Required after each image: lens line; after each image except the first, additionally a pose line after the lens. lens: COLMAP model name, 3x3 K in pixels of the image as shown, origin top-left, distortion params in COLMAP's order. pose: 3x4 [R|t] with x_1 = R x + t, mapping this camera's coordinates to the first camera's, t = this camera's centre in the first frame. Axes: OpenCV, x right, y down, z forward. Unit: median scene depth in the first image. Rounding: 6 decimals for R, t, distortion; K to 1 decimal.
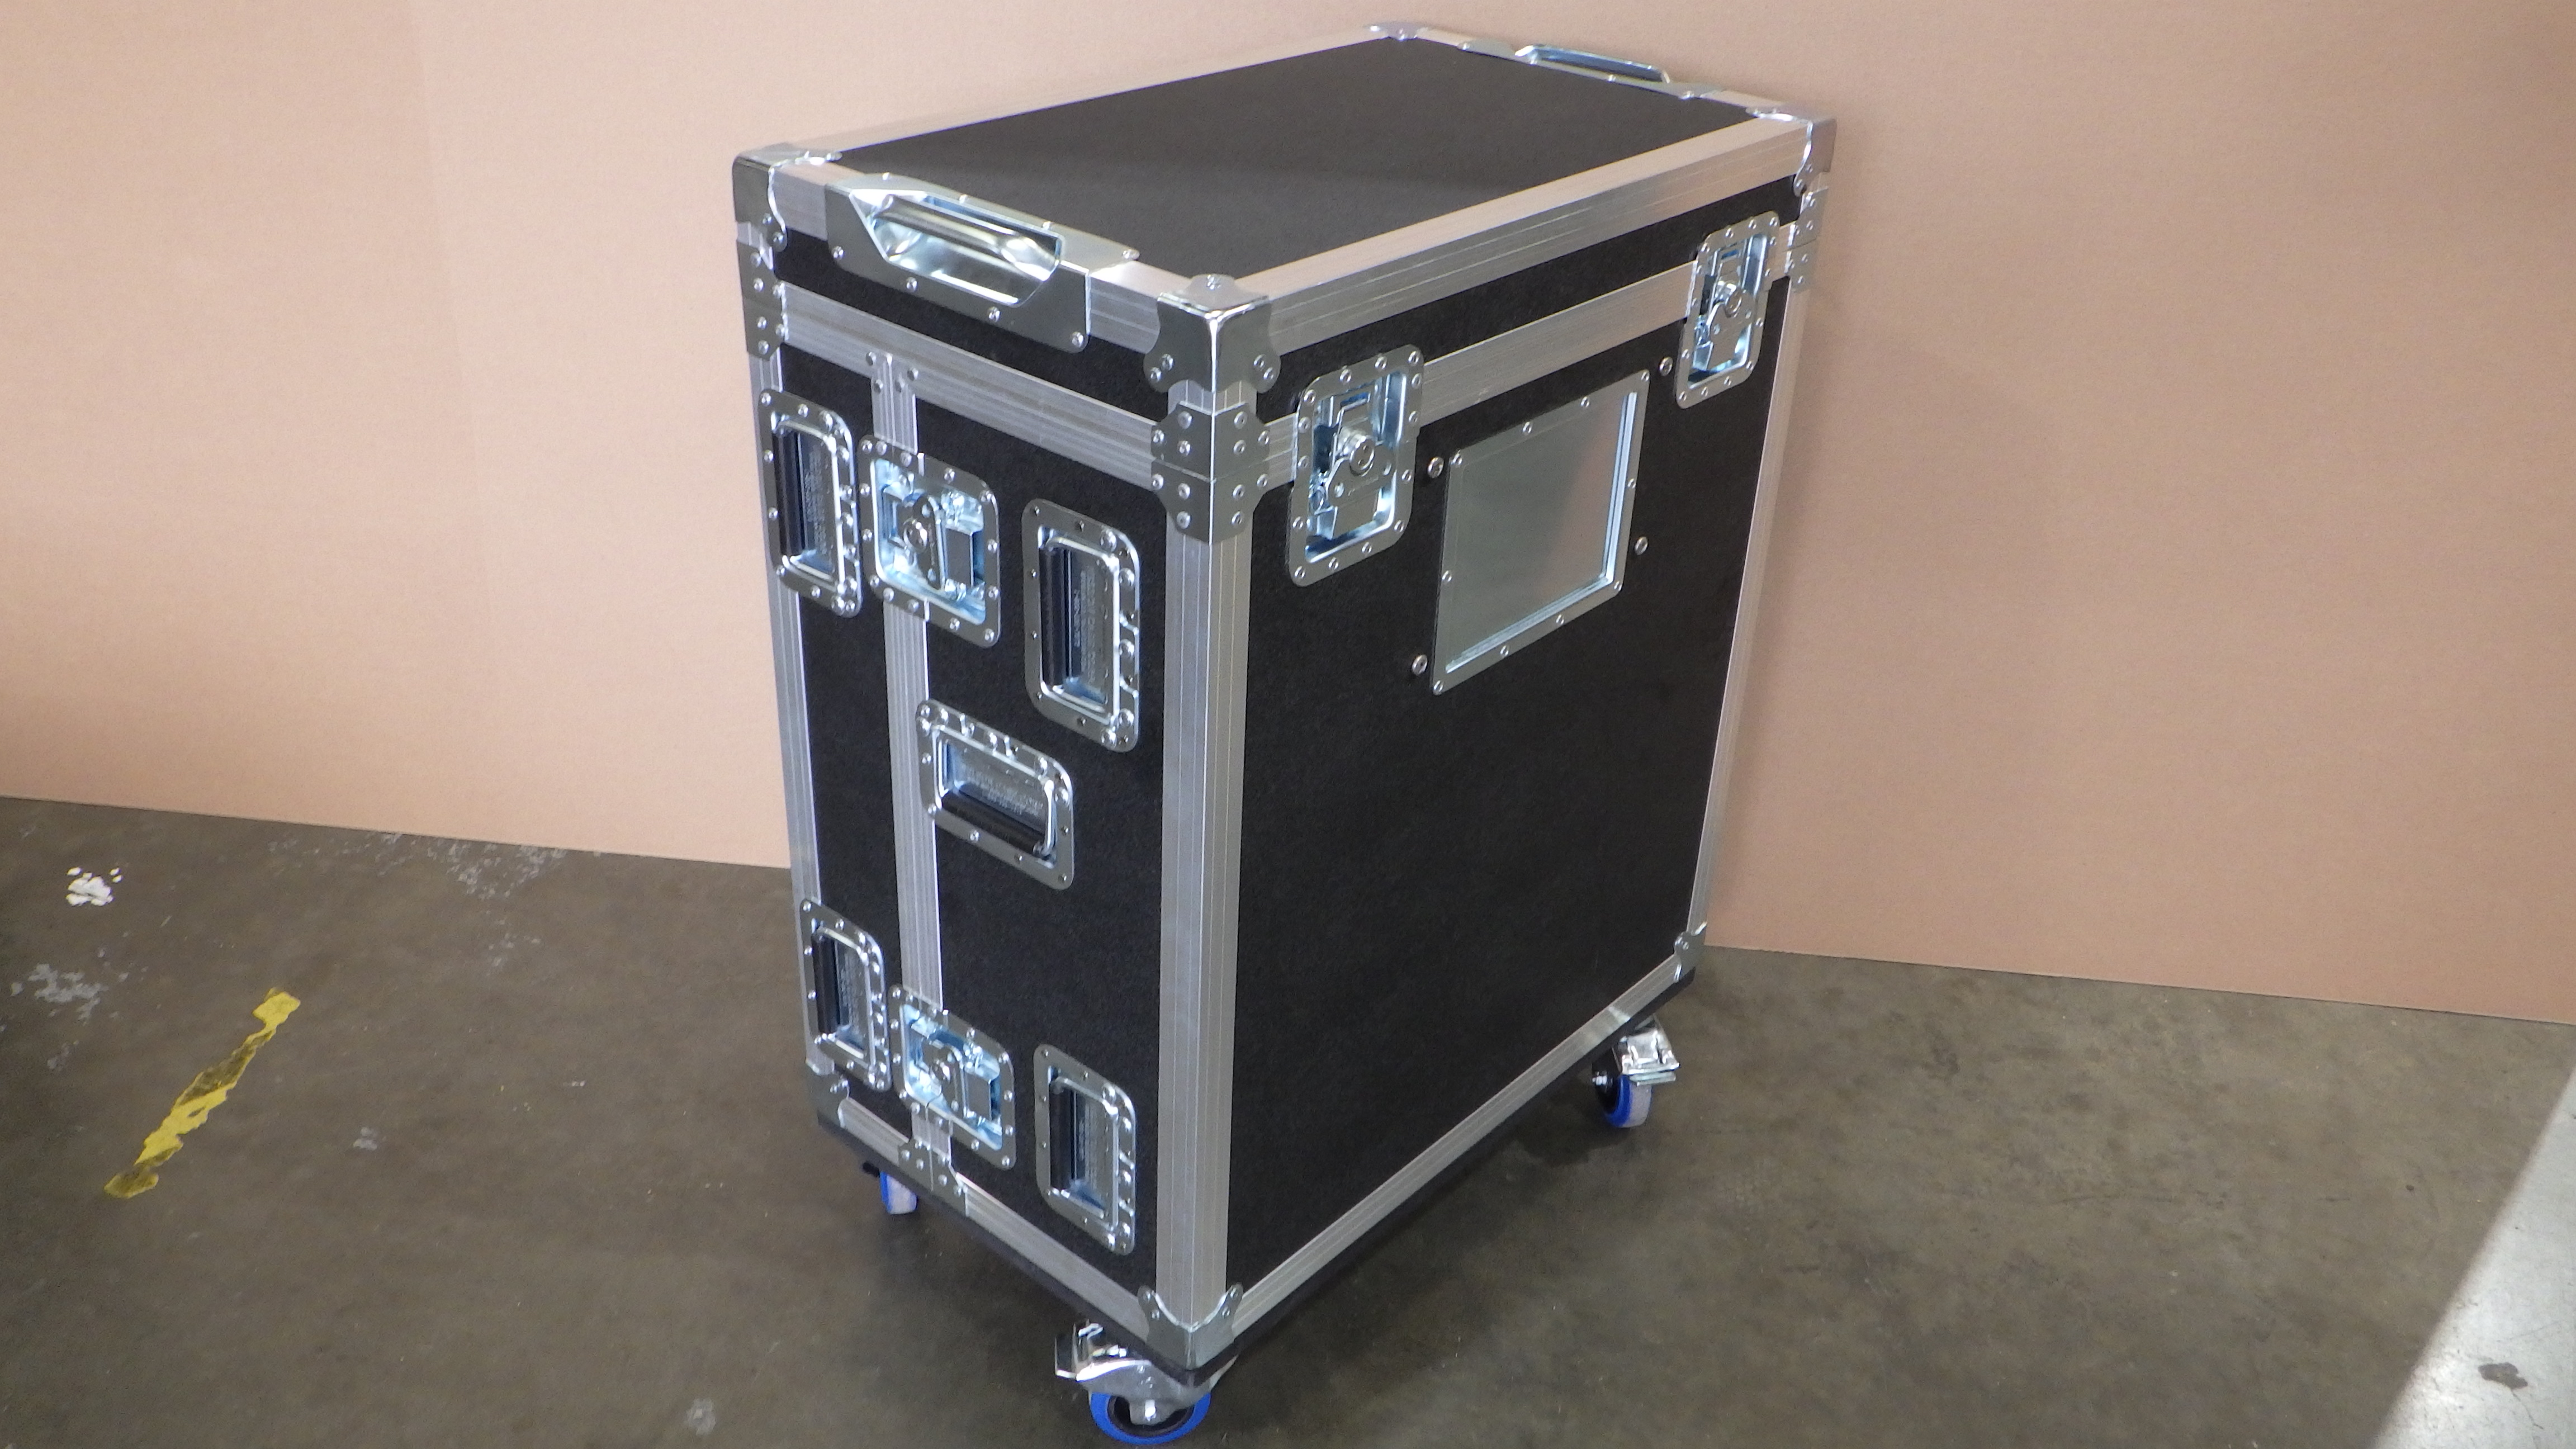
lens RADIAL K [[2110.4, 0, 1290.2], [0, 2110.4, 724.5], [0, 0, 1]] dist [0.000805, 0.001043]
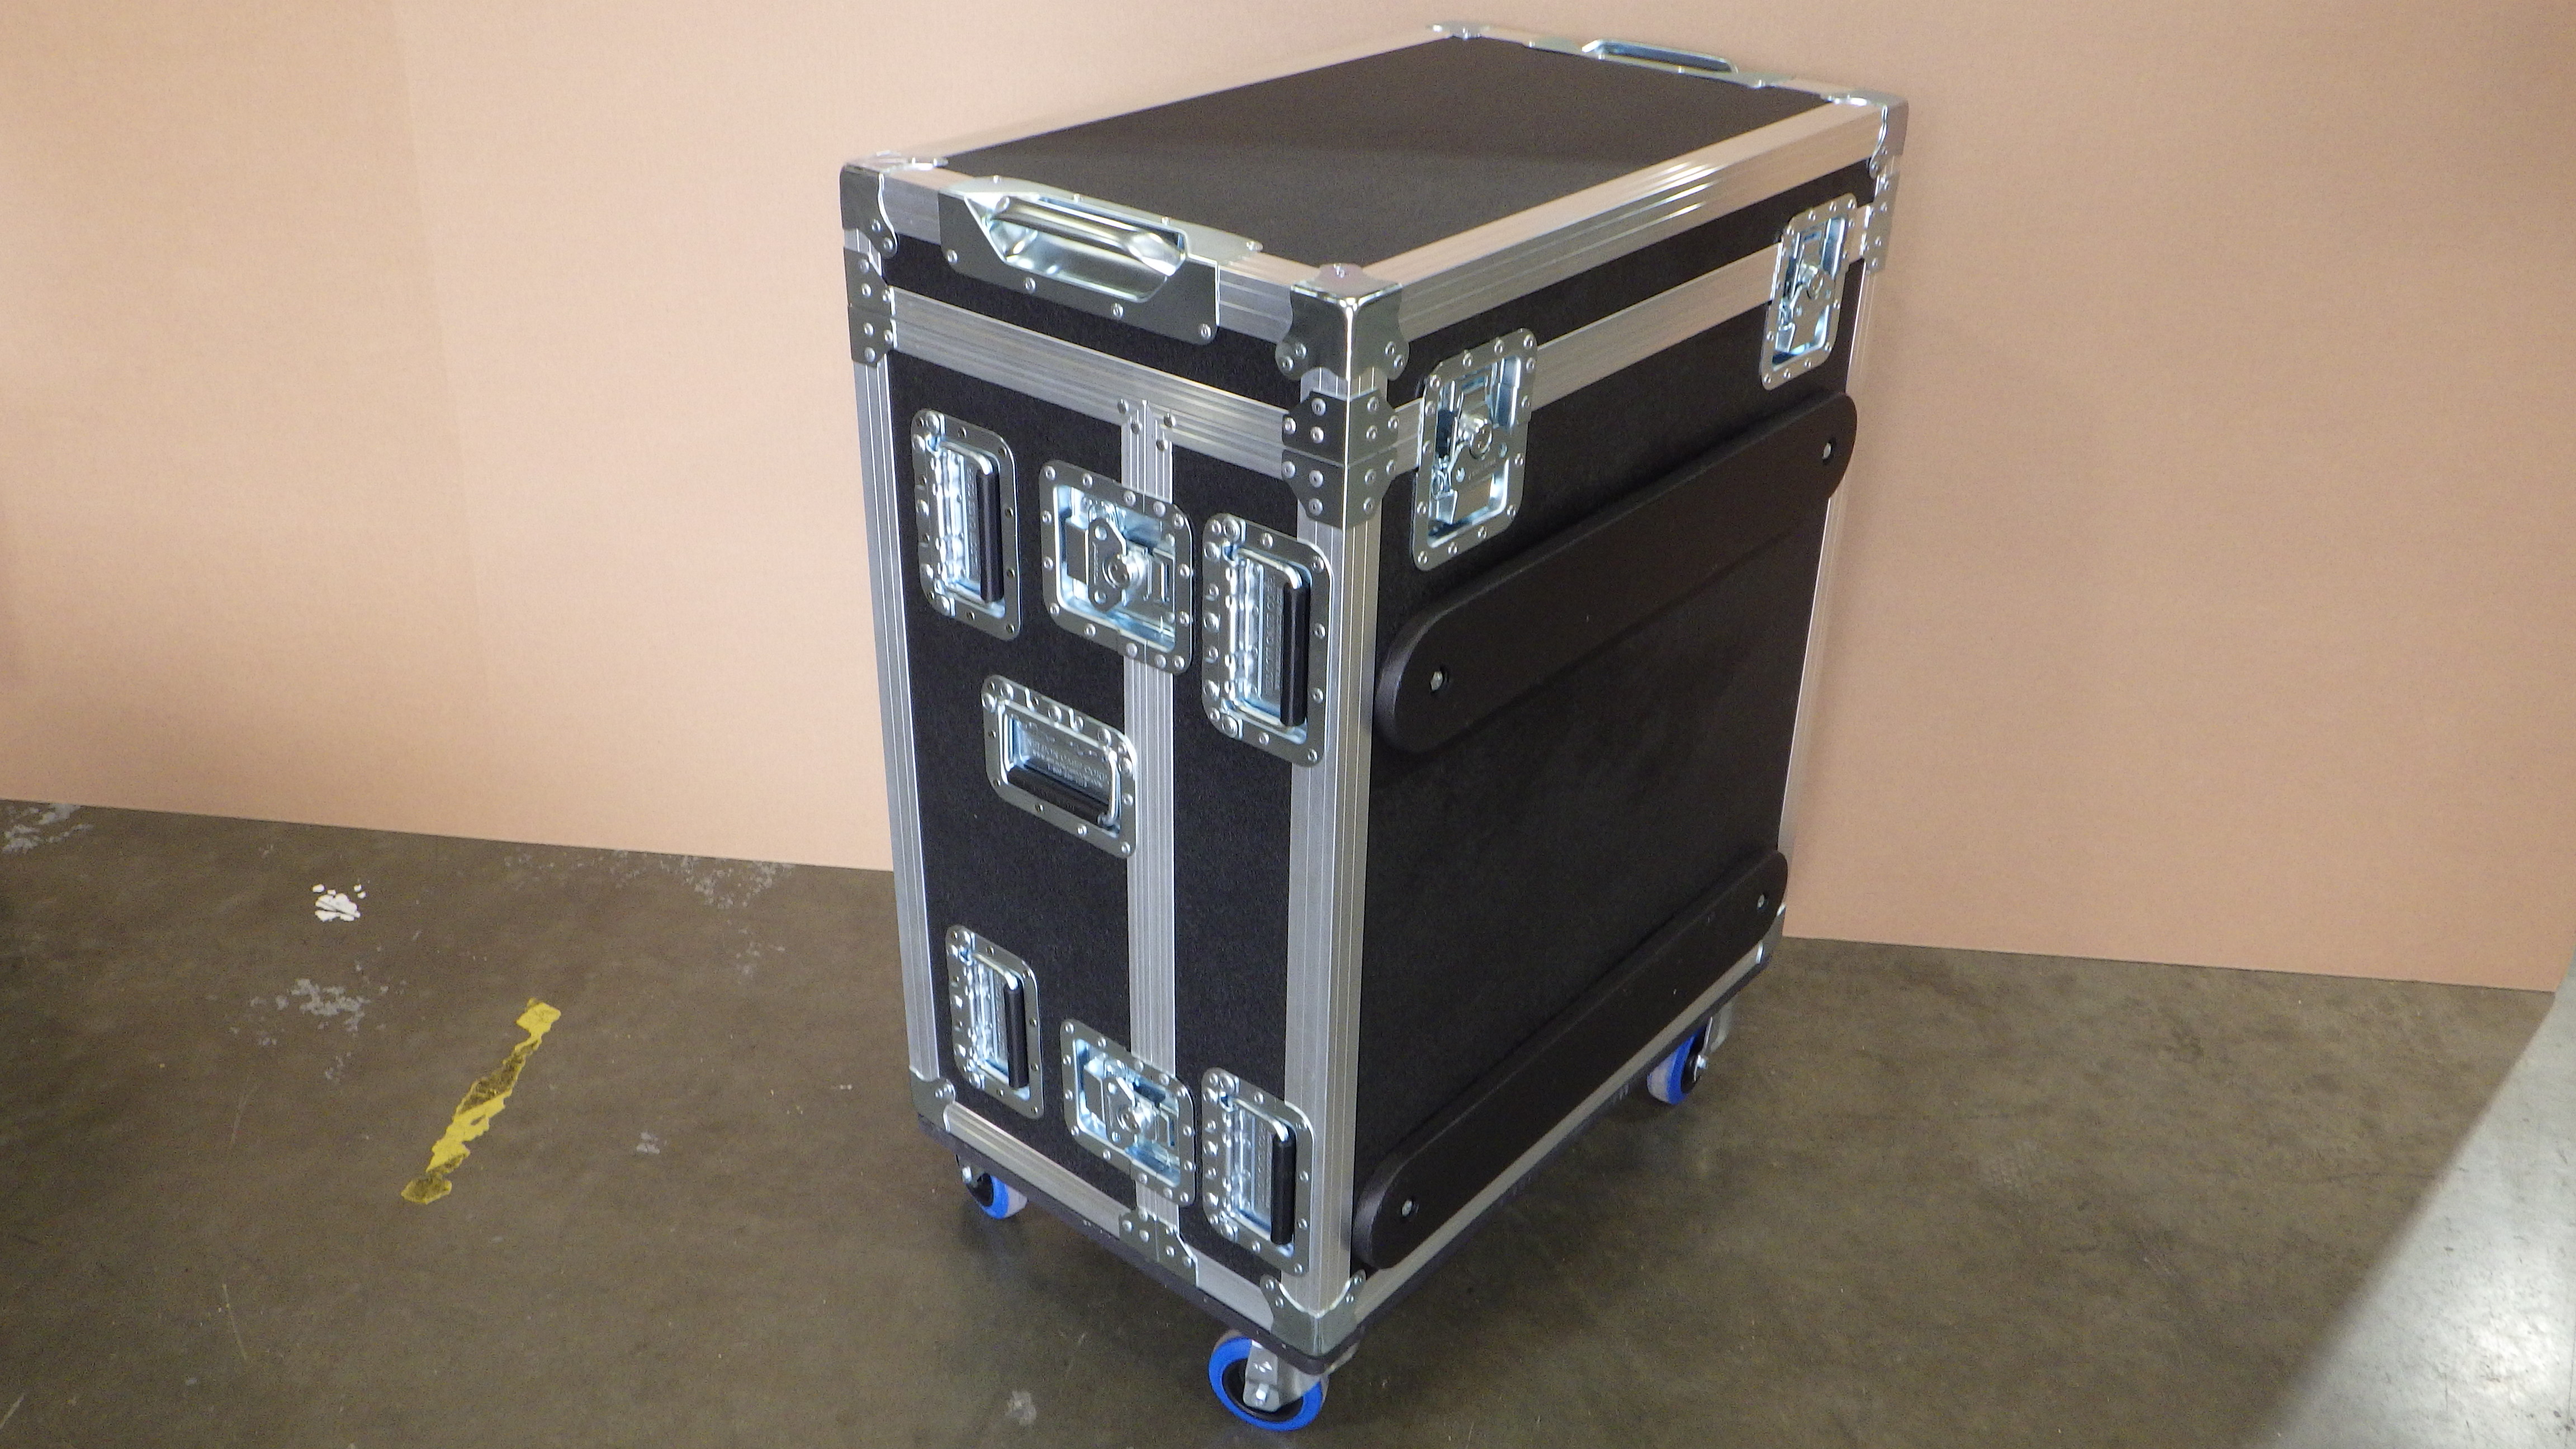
lens RADIAL K [[2110.4, 0, 1291.1], [0, 2110.4, 722.2], [0, 0, 1]] dist [0.000805, 0.001043]
pose [[0.999823, -0.017175, -0.007735, -0.111754], [0.017089, 0.999793, -0.011047, 0.009979], [0.007923, 0.010912, 0.999909, -0.012575]]
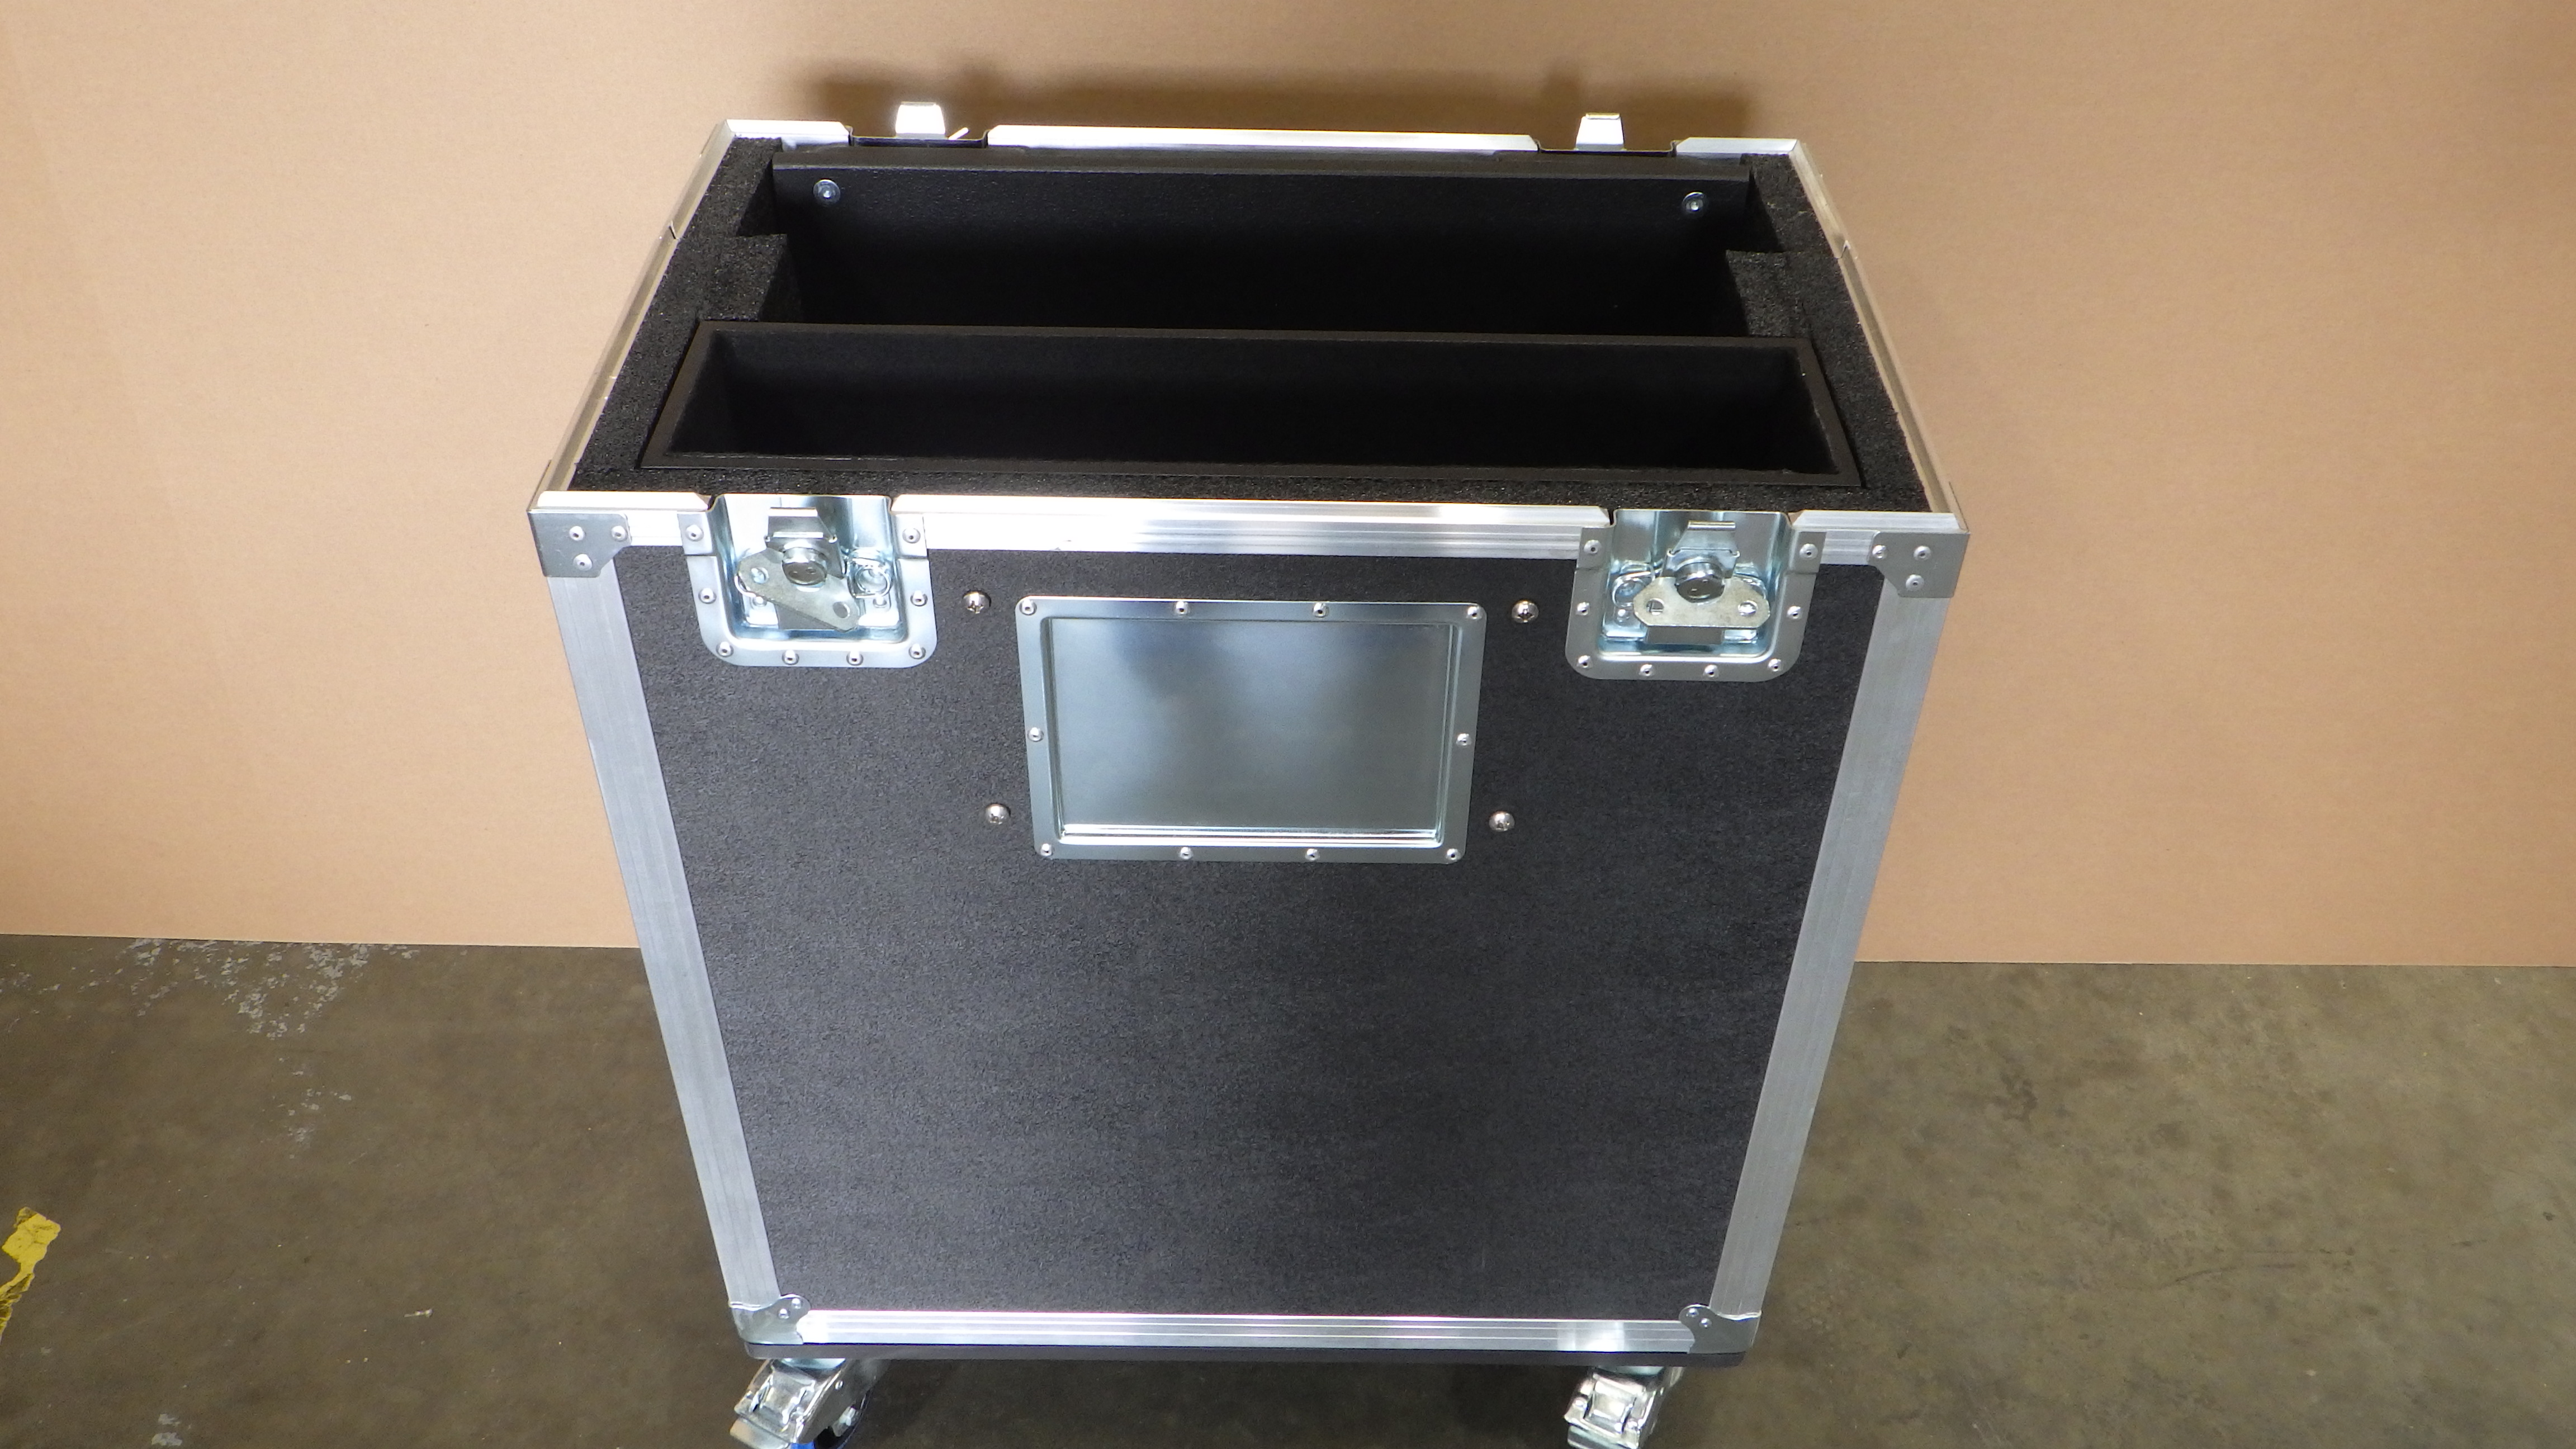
lens RADIAL K [[2110.4, 0, 1288.8], [0, 2110.4, 704.0], [0, 0, 1]] dist [0.000805, 0.001043]
pose [[0.994210, -0.084704, 0.066117, -0.035568], [0.071403, 0.980595, 0.182579, -0.187029], [-0.080299, -0.176801, 0.980966, 0.204868]]
